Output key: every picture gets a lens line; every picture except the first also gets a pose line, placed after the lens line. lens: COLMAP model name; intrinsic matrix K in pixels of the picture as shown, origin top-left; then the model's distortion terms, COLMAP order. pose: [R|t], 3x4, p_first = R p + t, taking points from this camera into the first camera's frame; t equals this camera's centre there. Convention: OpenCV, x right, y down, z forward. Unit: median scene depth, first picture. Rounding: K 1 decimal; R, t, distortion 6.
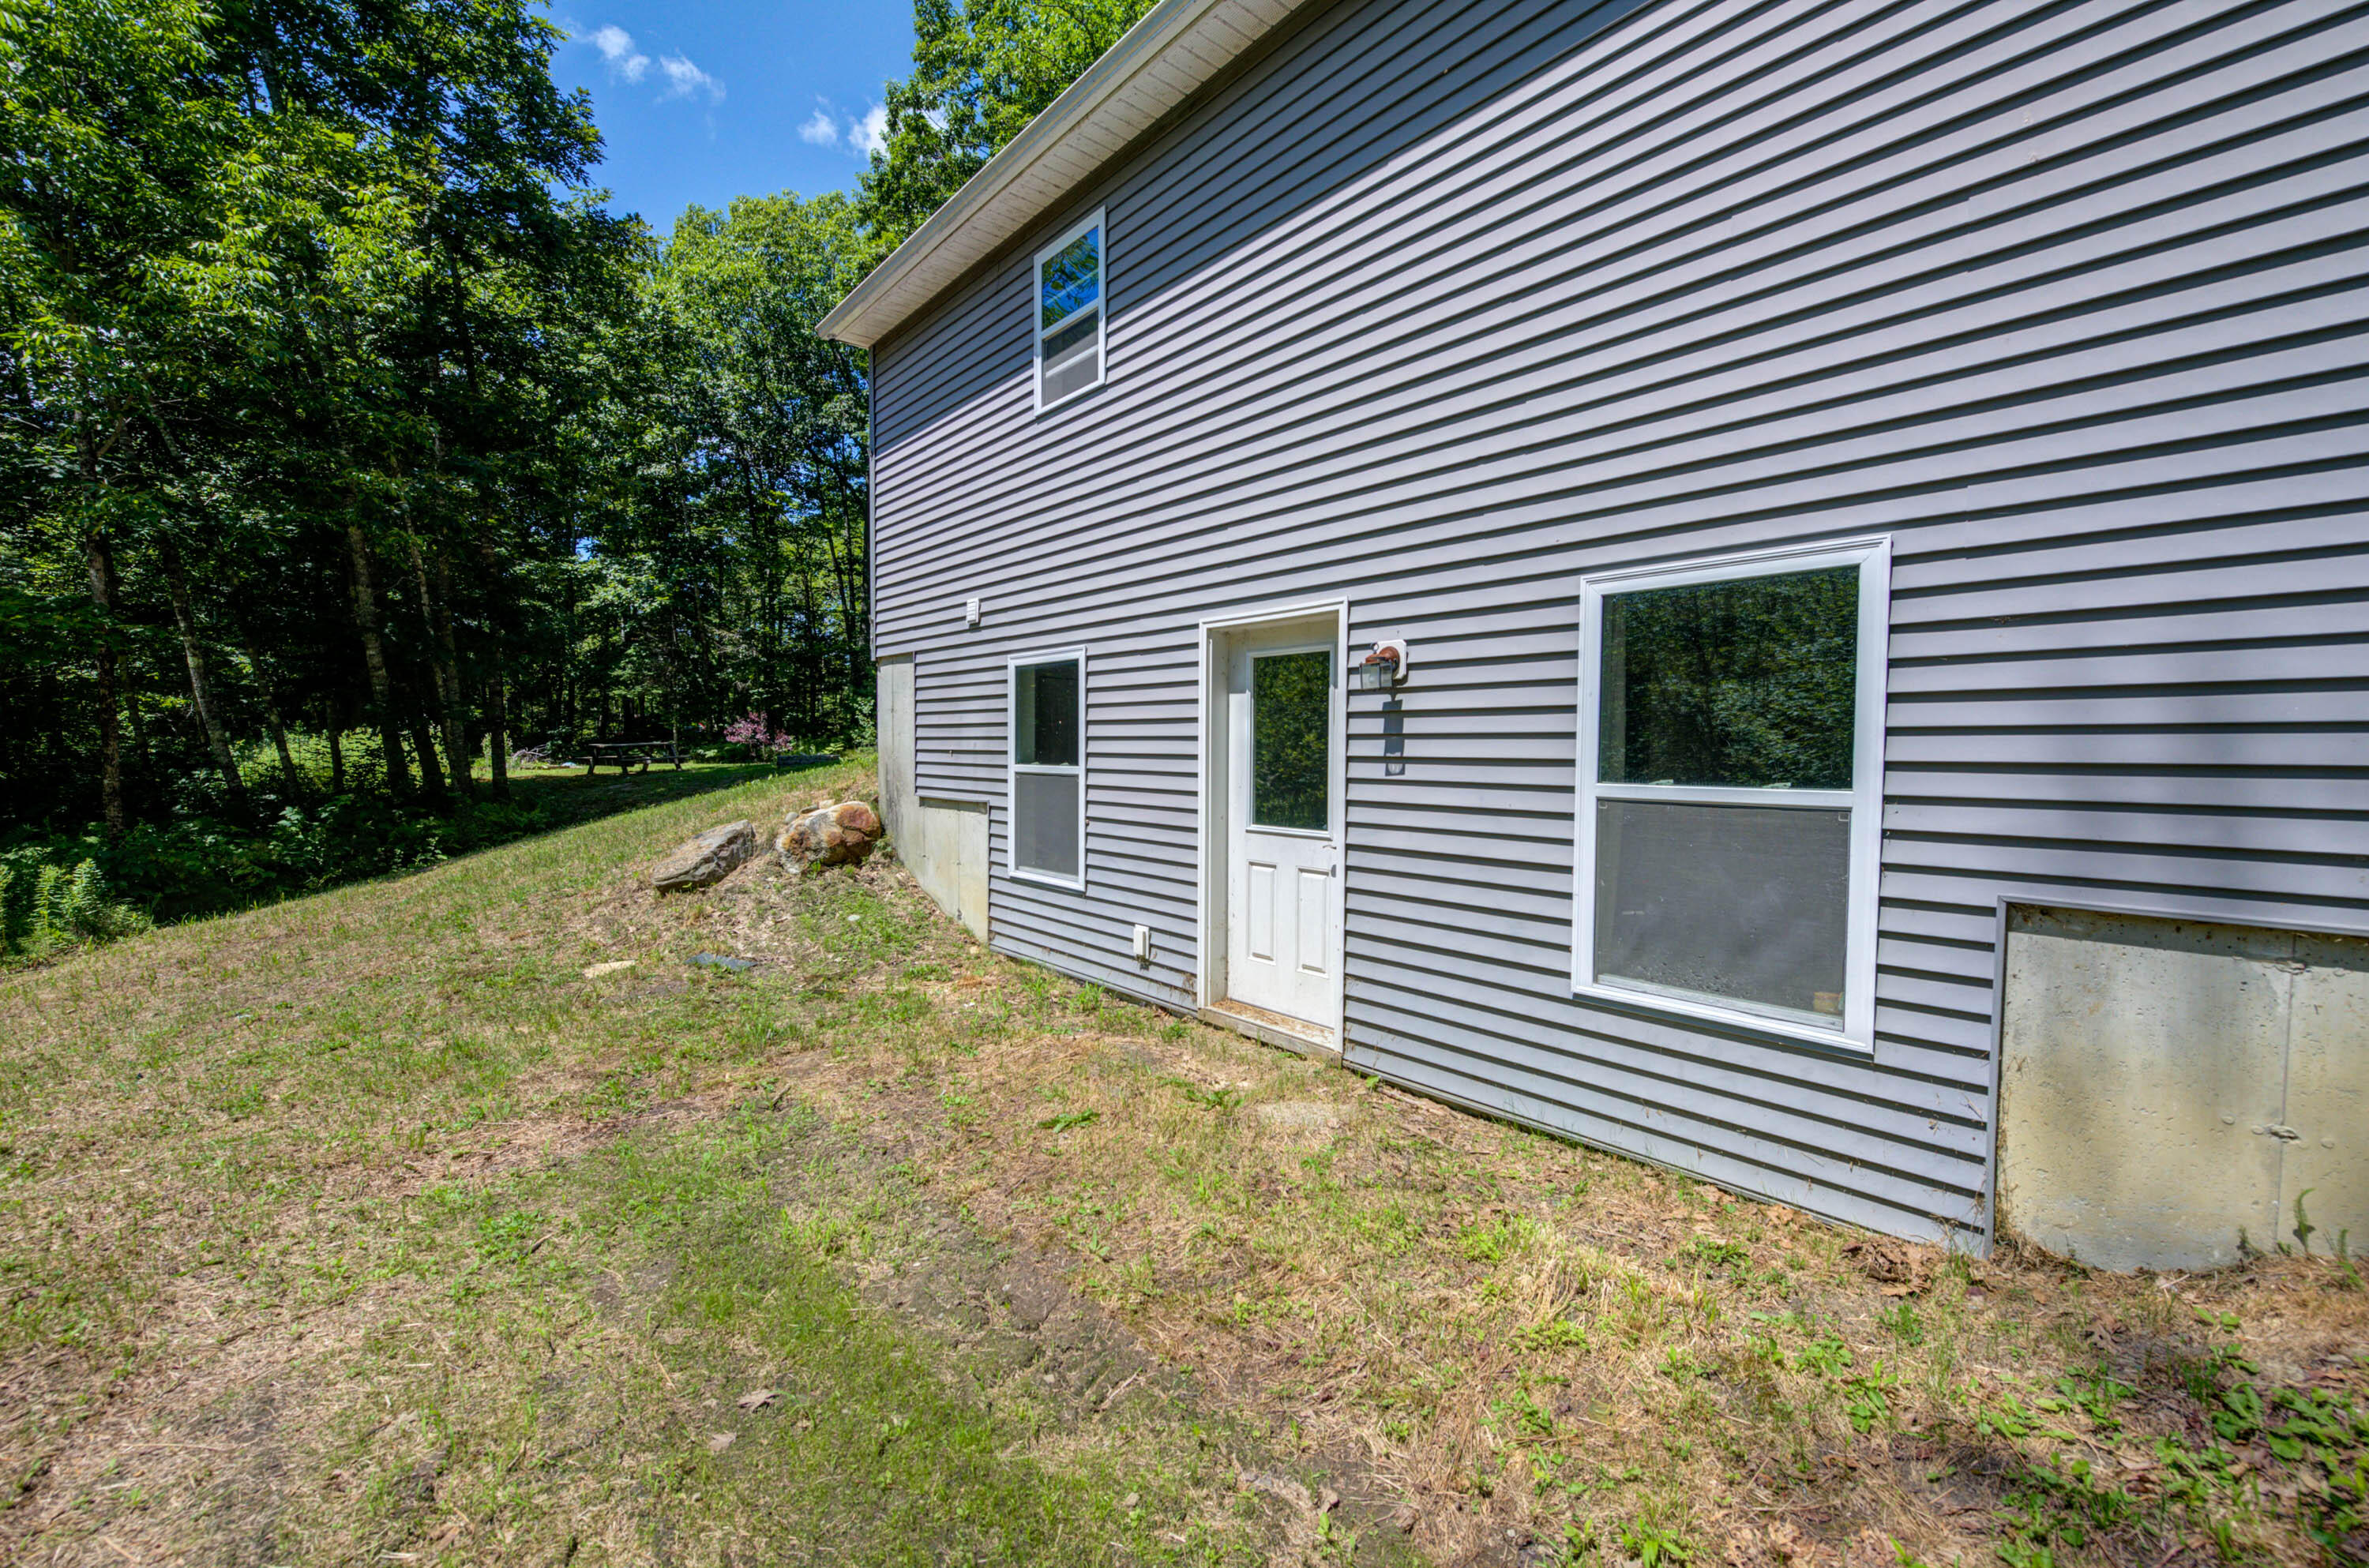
lens RADIAL K [[942.9, 0, 1184.5], [0, 942.9, 784.0], [0, 0, 1]] dist [0.000433, -0.000418]
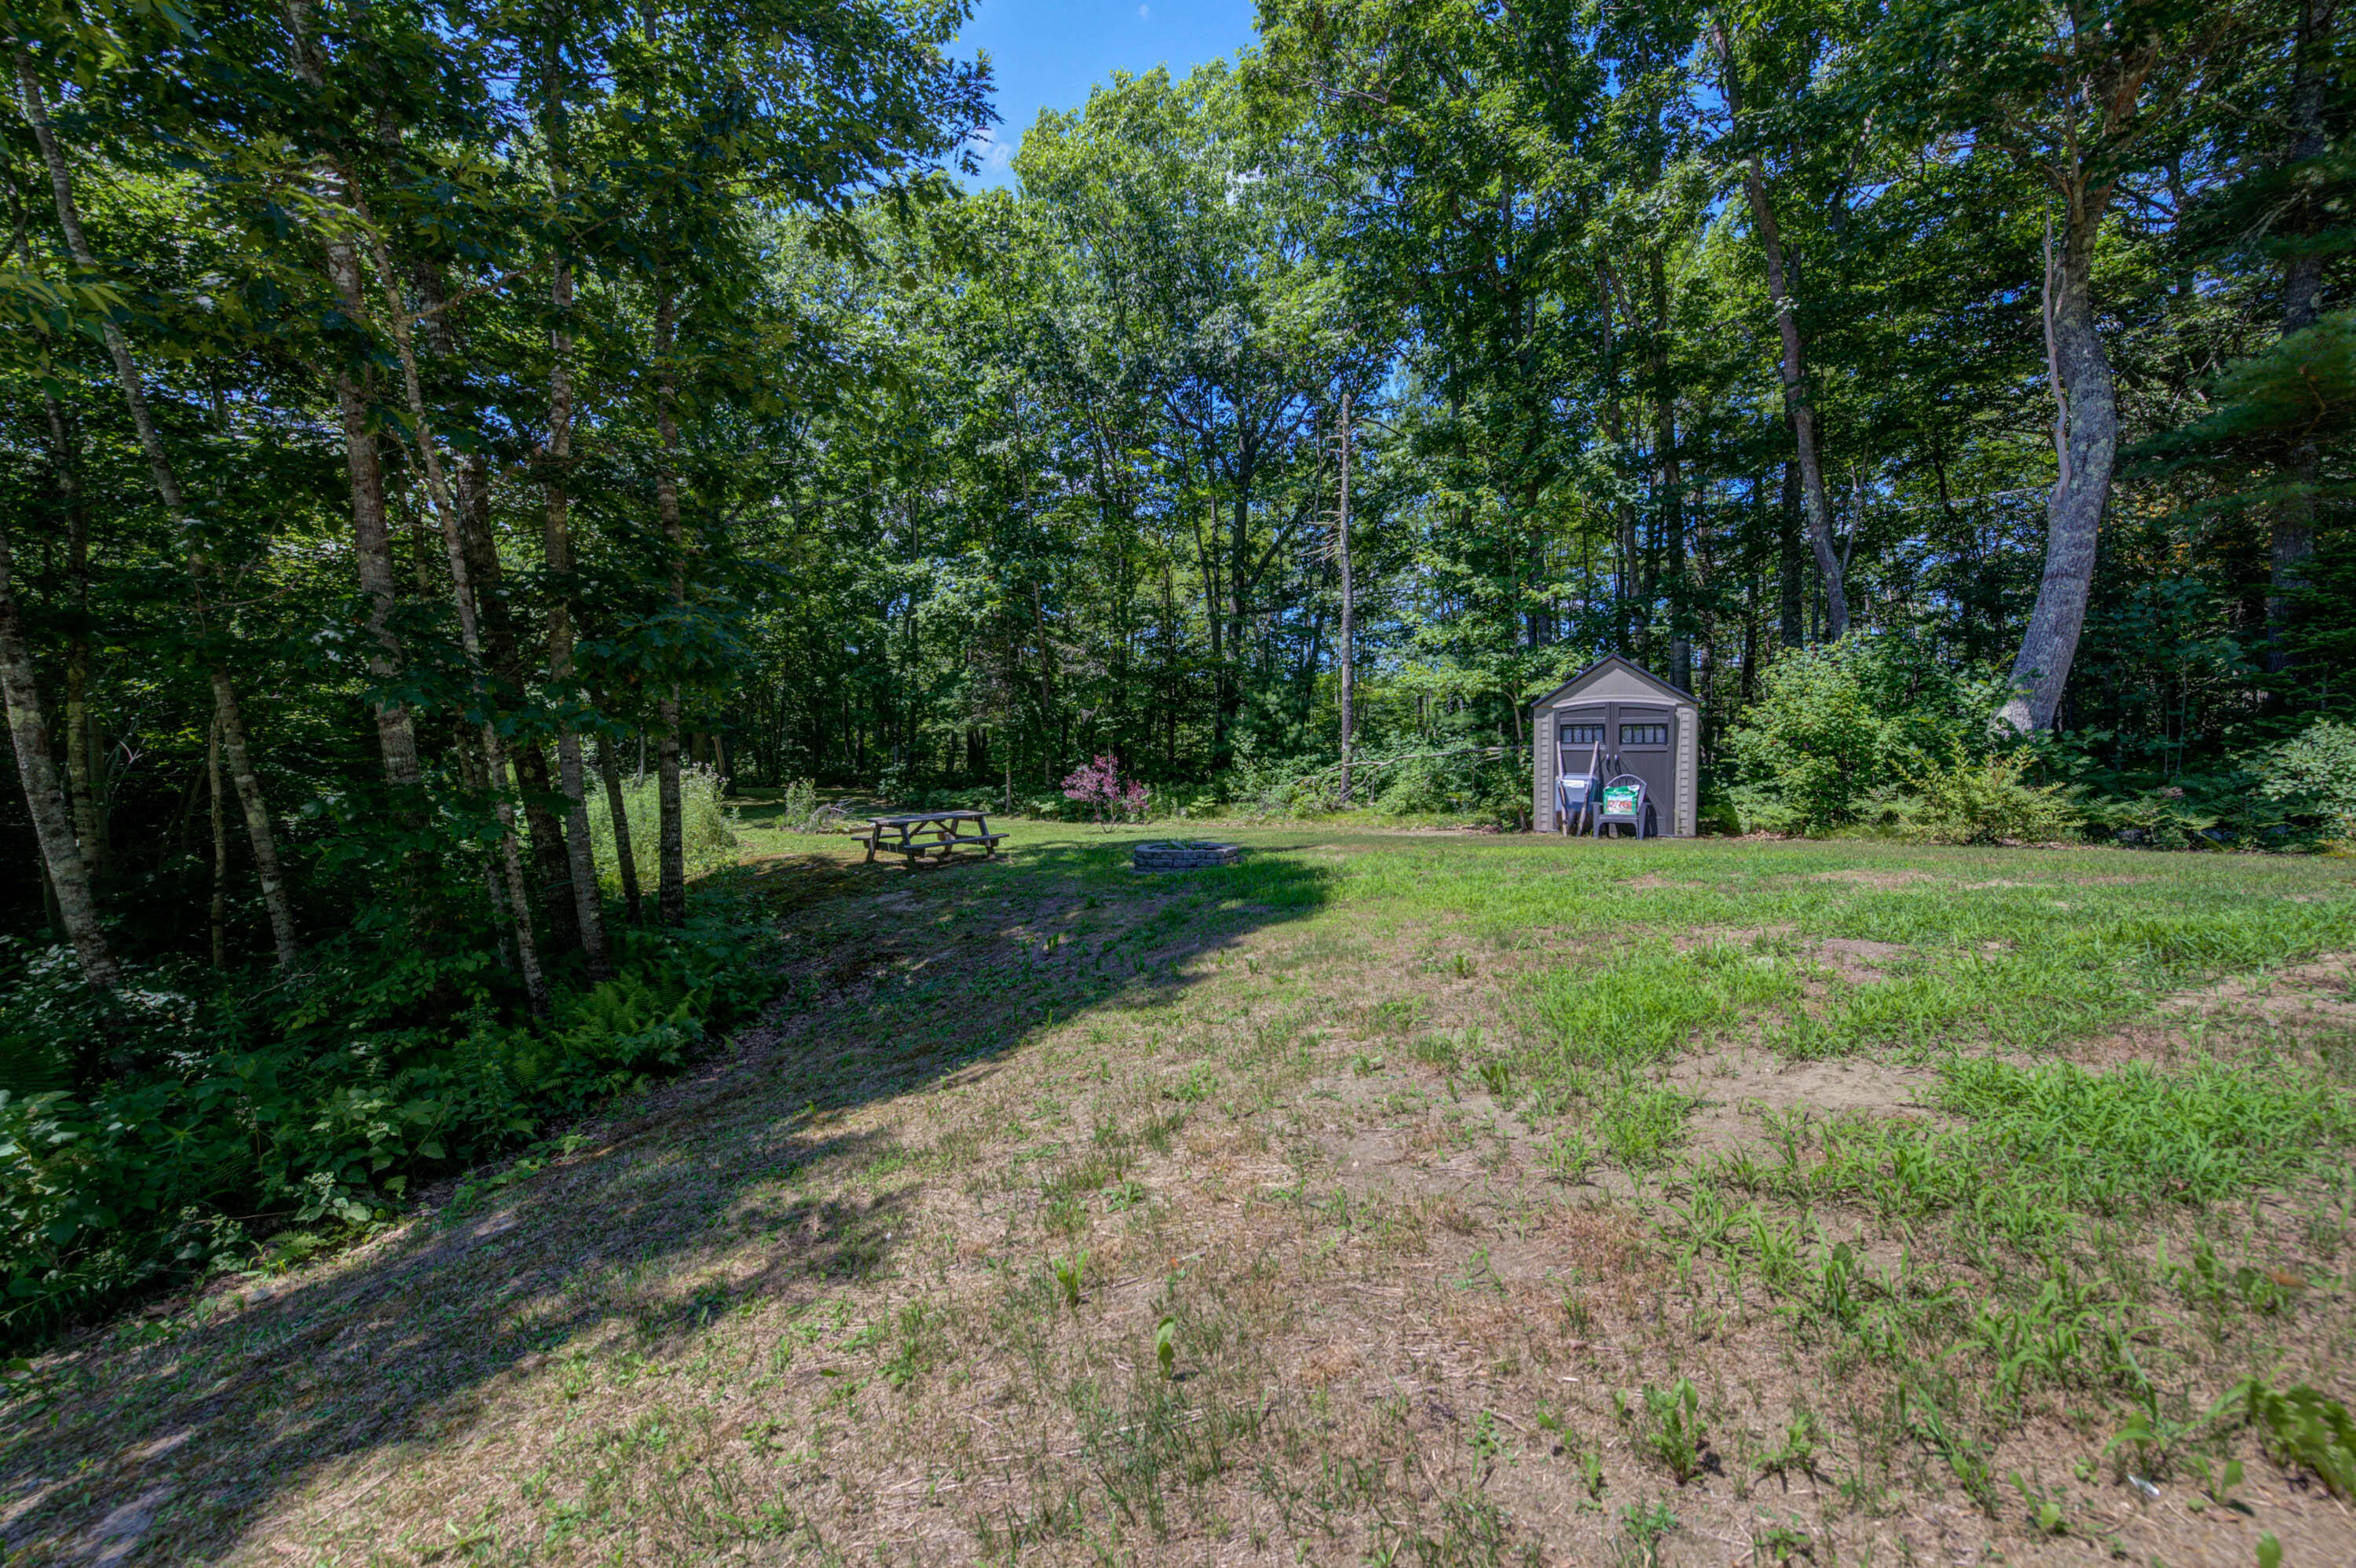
lens RADIAL K [[937.7, 0, 1178.0], [0, 937.7, 784.0], [0, 0, 1]] dist [0.000433, -0.000418]
pose [[0.940234, 0.016747, -0.340117, -0.147268], [-0.021347, 0.999724, -0.009786, -0.044794], [0.339860, 0.016462, 0.940332, 0.325242]]
